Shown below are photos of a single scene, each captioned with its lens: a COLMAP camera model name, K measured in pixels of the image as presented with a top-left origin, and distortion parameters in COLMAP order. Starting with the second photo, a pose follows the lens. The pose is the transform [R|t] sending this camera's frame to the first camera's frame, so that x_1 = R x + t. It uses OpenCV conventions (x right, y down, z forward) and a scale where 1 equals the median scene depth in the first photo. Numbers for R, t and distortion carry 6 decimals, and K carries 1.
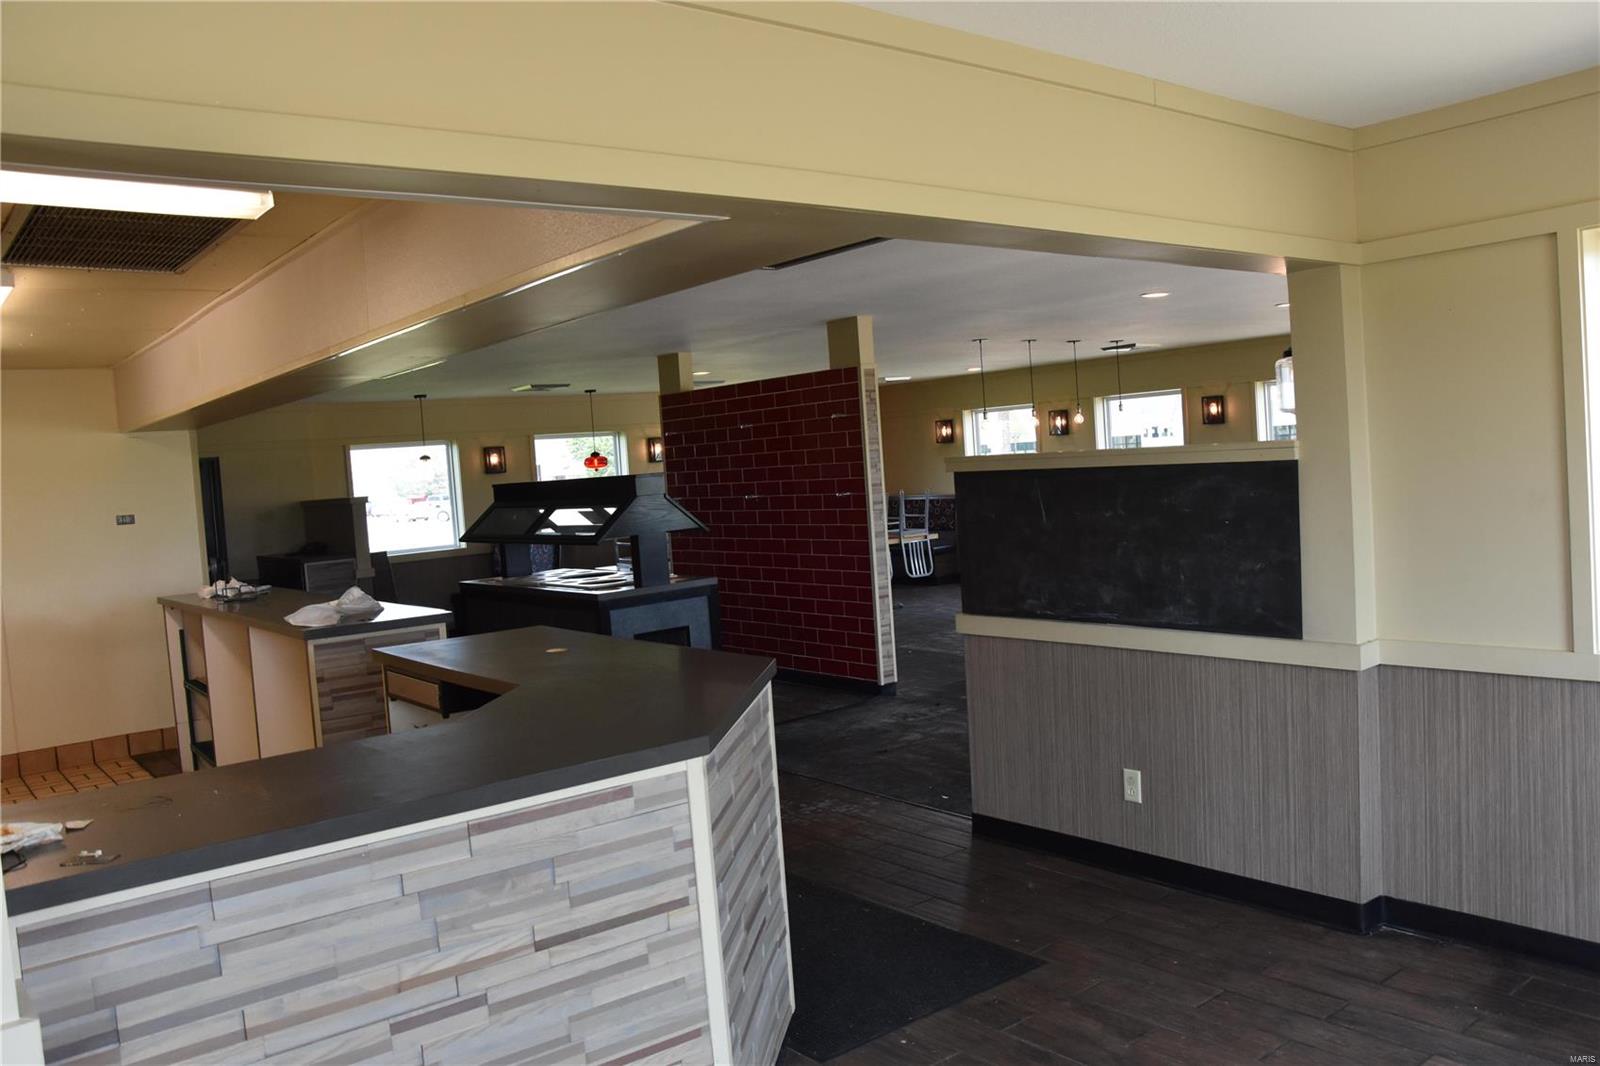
lens RADIAL K [[1259.7, 0, 807.9], [0, 1259.7, 536.4], [0, 0, 1]] dist [-0.152742, 0.124457]
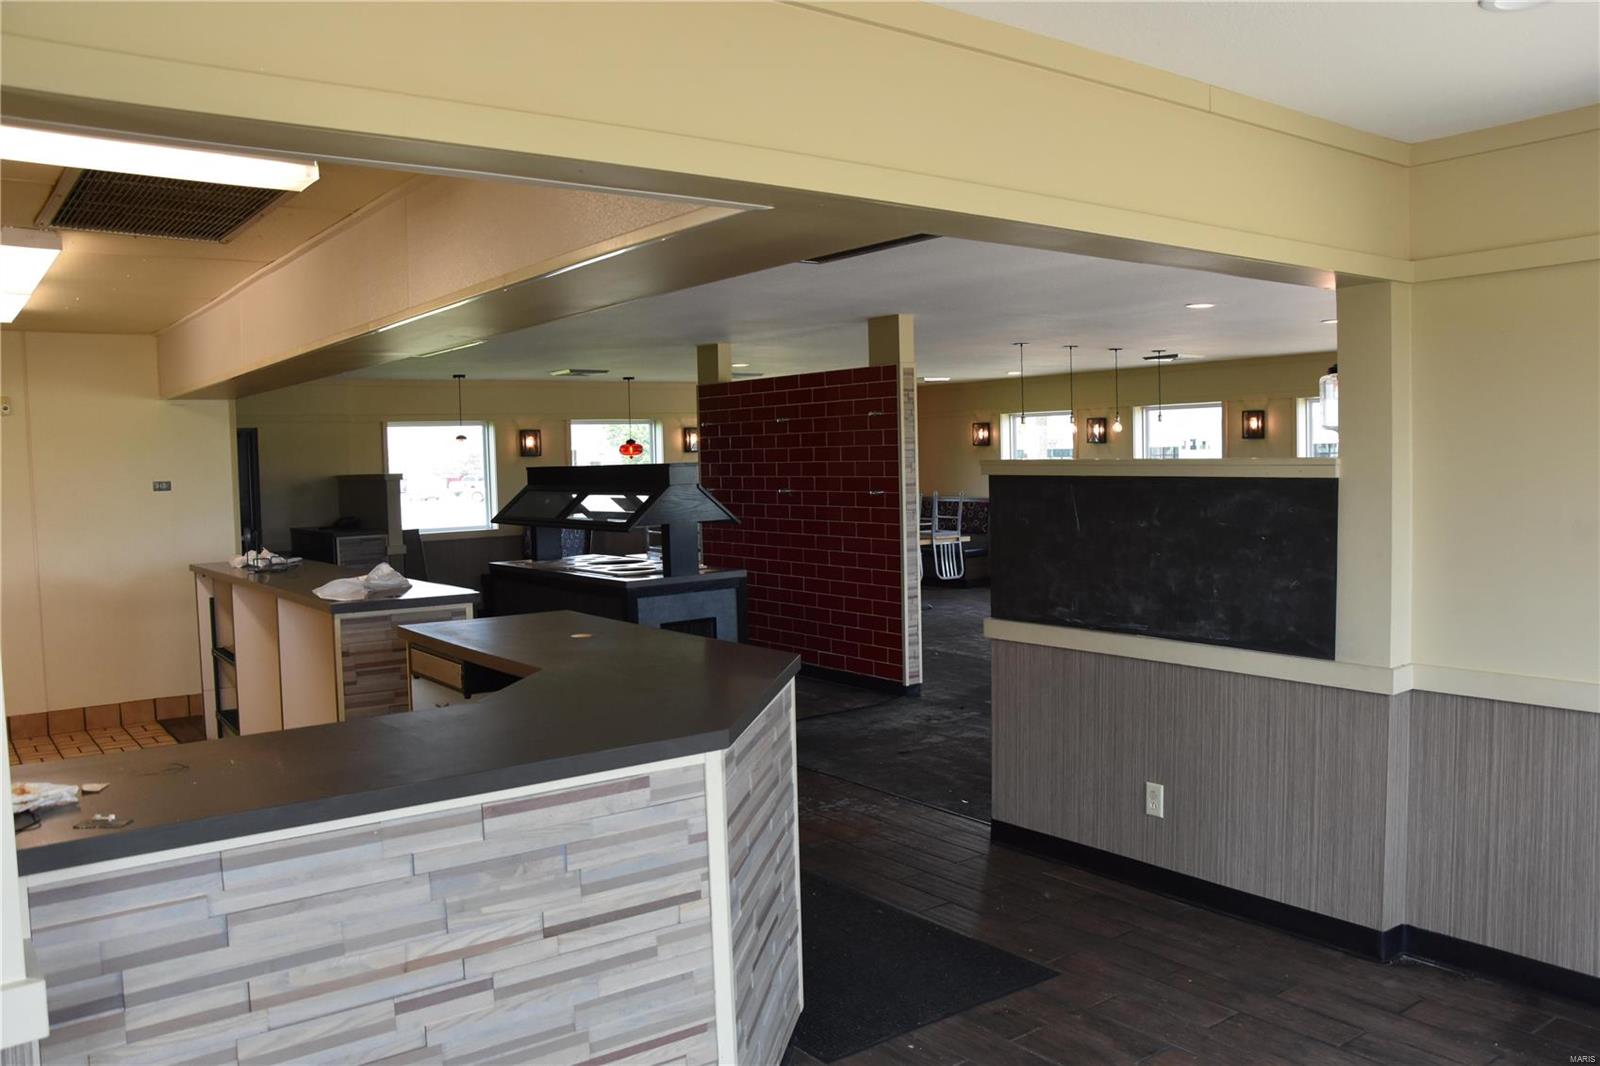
lens RADIAL K [[1259.7, 0, 807.9], [0, 1259.7, 536.4], [0, 0, 1]] dist [-0.152742, 0.124457]
pose [[0.998648, 0.045444, -0.025258, 0.000830], [-0.045369, 0.998964, 0.003519, 0.000266], [0.025392, -0.002368, 0.999675, 0.006522]]
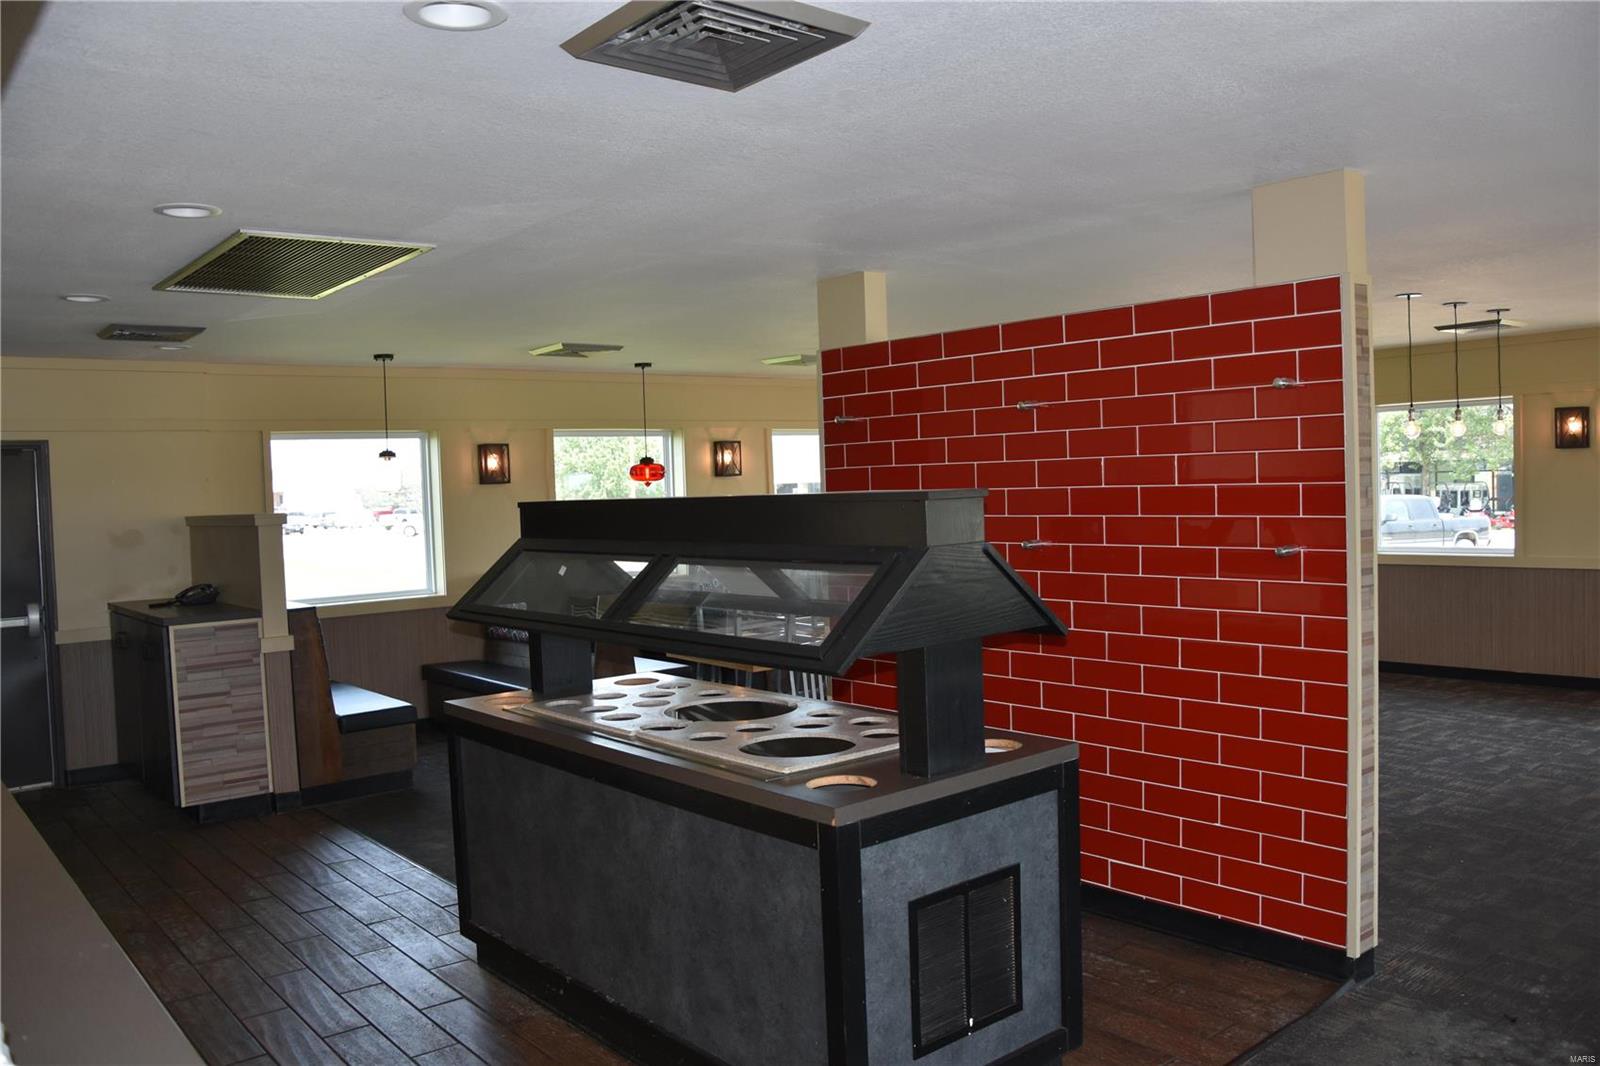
lens RADIAL K [[1259.7, 0, 807.9], [0, 1259.7, 536.4], [0, 0, 1]] dist [-0.152742, 0.124457]
pose [[0.999127, 0.033184, 0.025380, -0.289367], [-0.032644, 0.999238, -0.021410, -0.040597], [-0.026071, 0.020562, 0.999449, 0.968750]]
